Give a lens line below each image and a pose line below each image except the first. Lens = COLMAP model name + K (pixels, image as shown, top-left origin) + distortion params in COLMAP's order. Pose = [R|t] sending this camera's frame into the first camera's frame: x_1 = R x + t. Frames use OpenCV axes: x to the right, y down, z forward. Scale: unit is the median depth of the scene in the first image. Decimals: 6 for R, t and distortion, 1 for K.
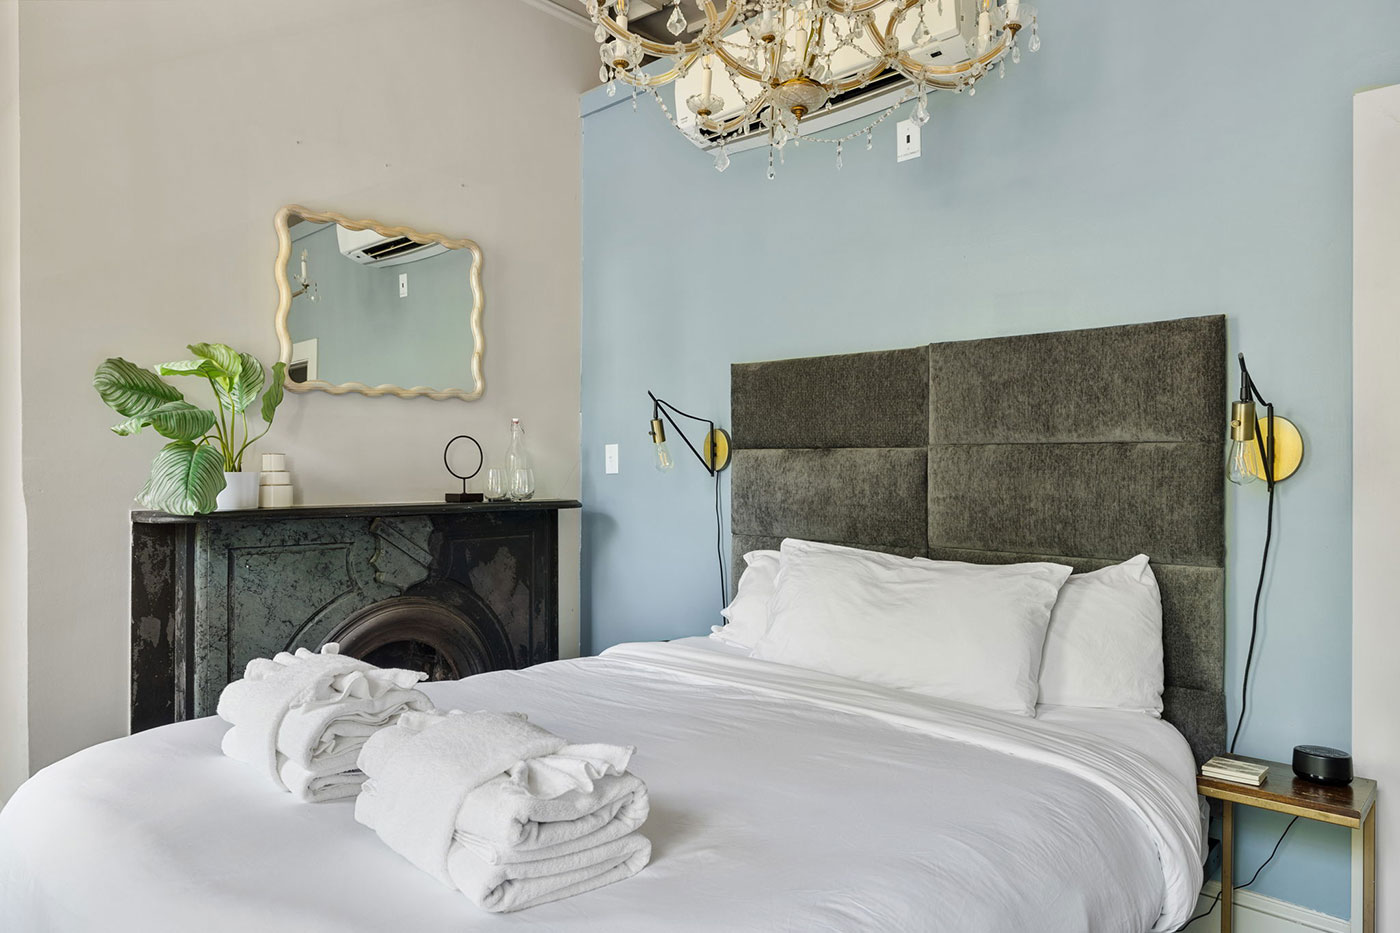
lens RADIAL K [[873.1, 0, 702.4], [0, 873.1, 464.2], [0, 0, 1]] dist [0.003374, -0.000268]
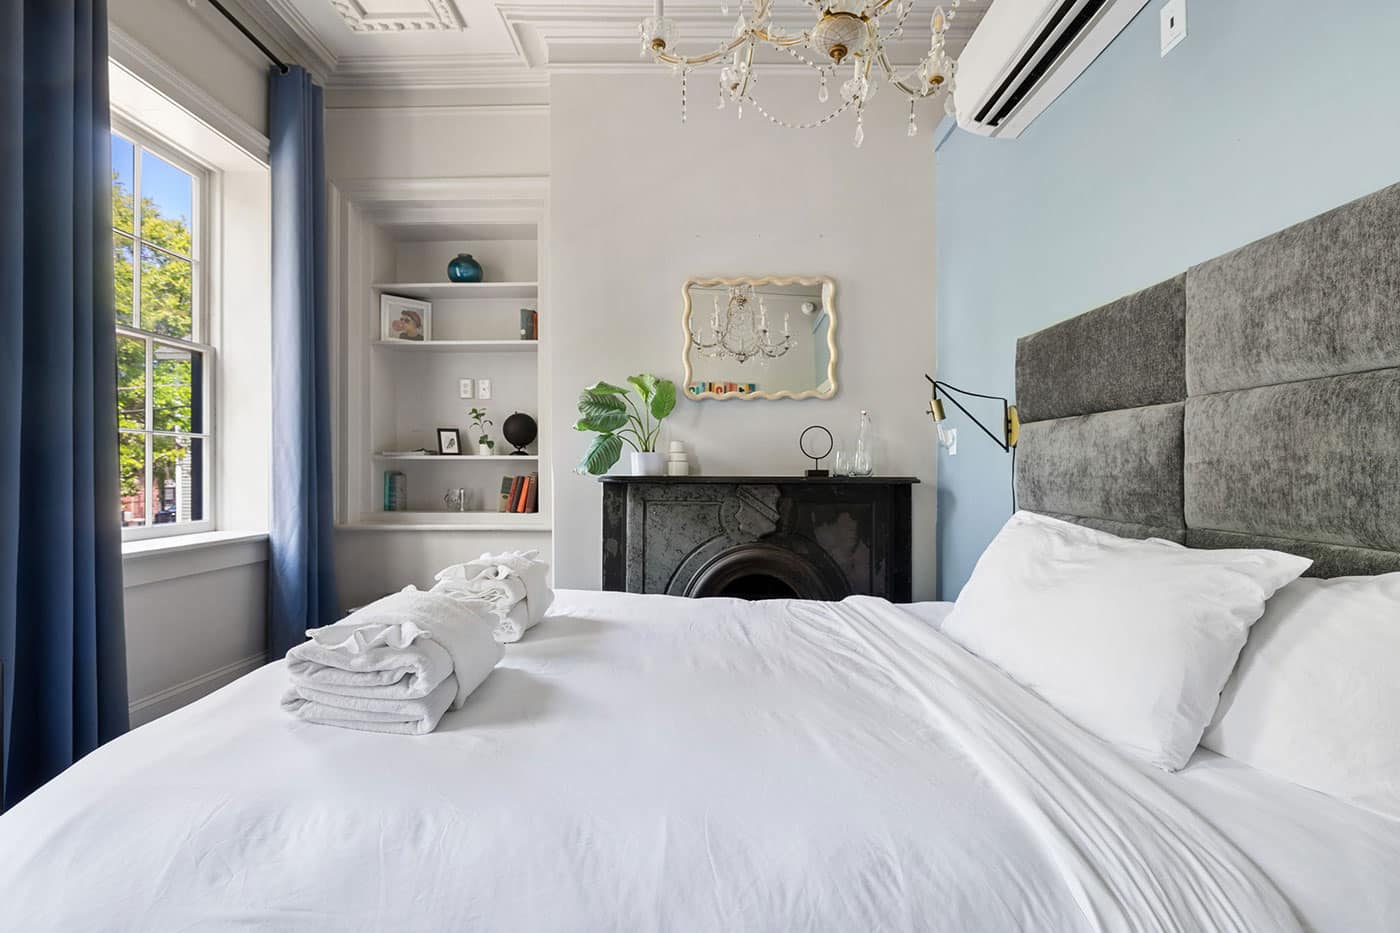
lens RADIAL K [[624.6, 0, 701.1], [0, 624.6, 464.8], [0, 0, 1]] dist [0.000322, 0.000305]
pose [[0.684028, -0.007564, -0.729417, 0.369453], [0.002505, 0.999965, -0.008020, 0.041749], [0.729452, 0.003659, 0.684023, 0.299874]]
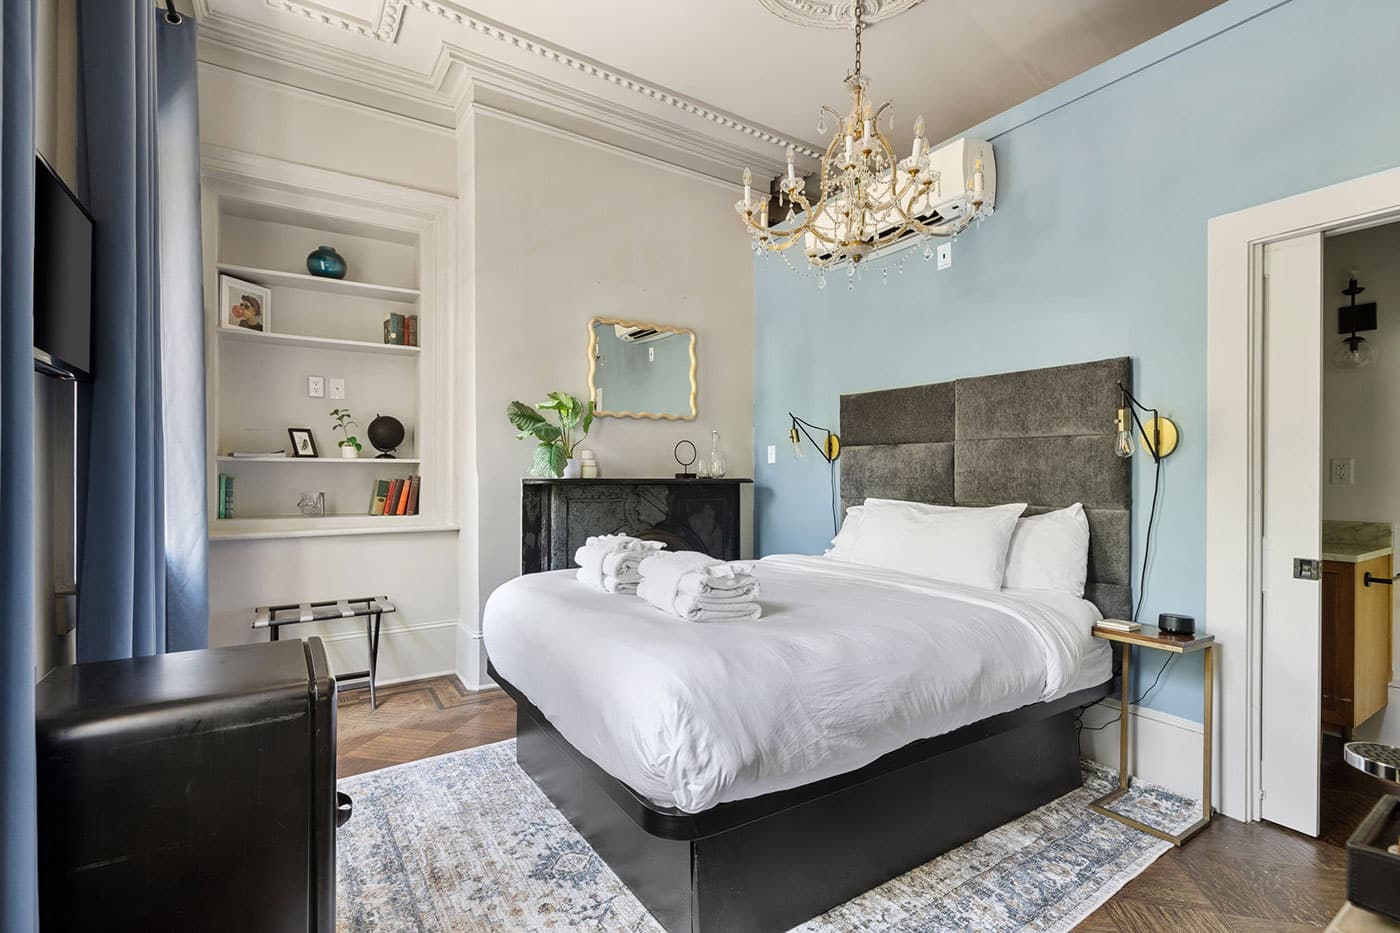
lens RADIAL K [[624.6, 0, 705.5], [0, 624.6, 470.6], [0, 0, 1]] dist [0.000322, 0.000305]
pose [[0.971372, 0.000252, -0.237562, 0.080946], [-0.000320, 1.000000, -0.000249, 0.035388], [0.237561, 0.000318, 0.971372, -0.264902]]
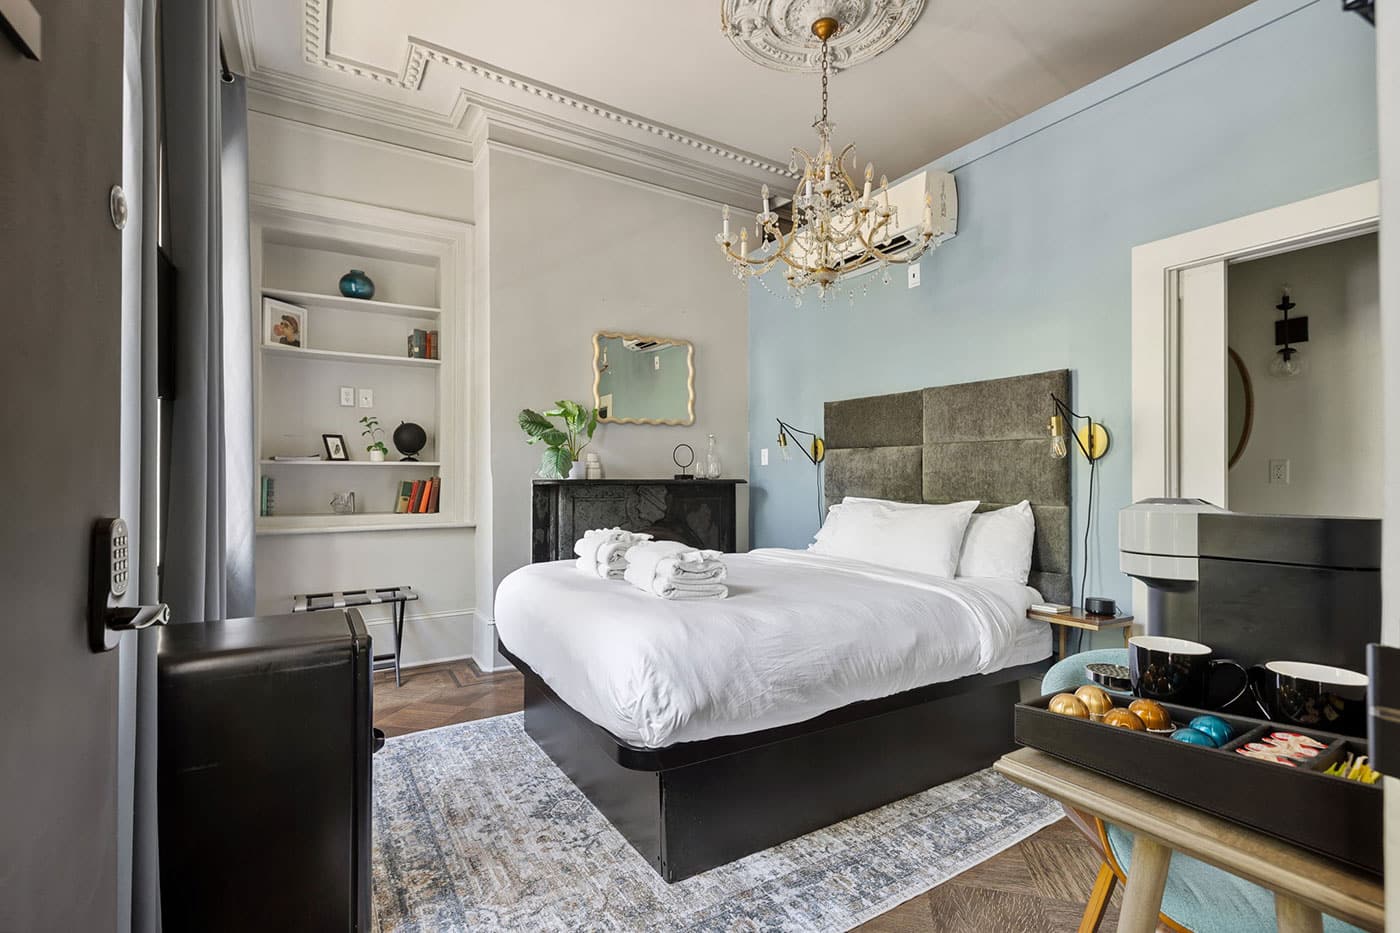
lens RADIAL K [[624.6, 0, 708.3], [0, 624.6, 467.9], [0, 0, 1]] dist [0.000322, 0.000305]
pose [[0.965269, -0.003556, -0.261233, 0.167178], [0.001501, 0.999966, -0.008068, 0.037335], [0.261253, 0.007395, 0.965242, -0.370559]]
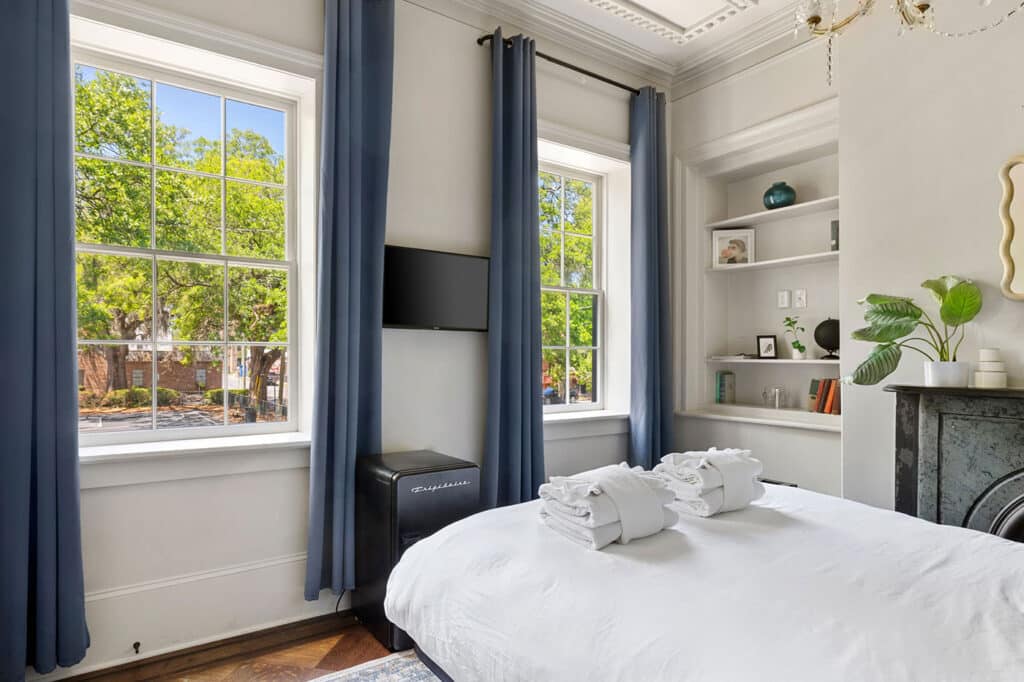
lens RADIAL K [[573.3, 0, 493.2], [0, 573.3, 355.0], [0, 0, 1]] dist [-0.003069, -0.000282]
pose [[-0.202338, -0.004024, -0.979308, 0.580132], [-0.001568, 0.999992, -0.003785, 0.003000], [0.979315, 0.000770, -0.202342, 0.458894]]
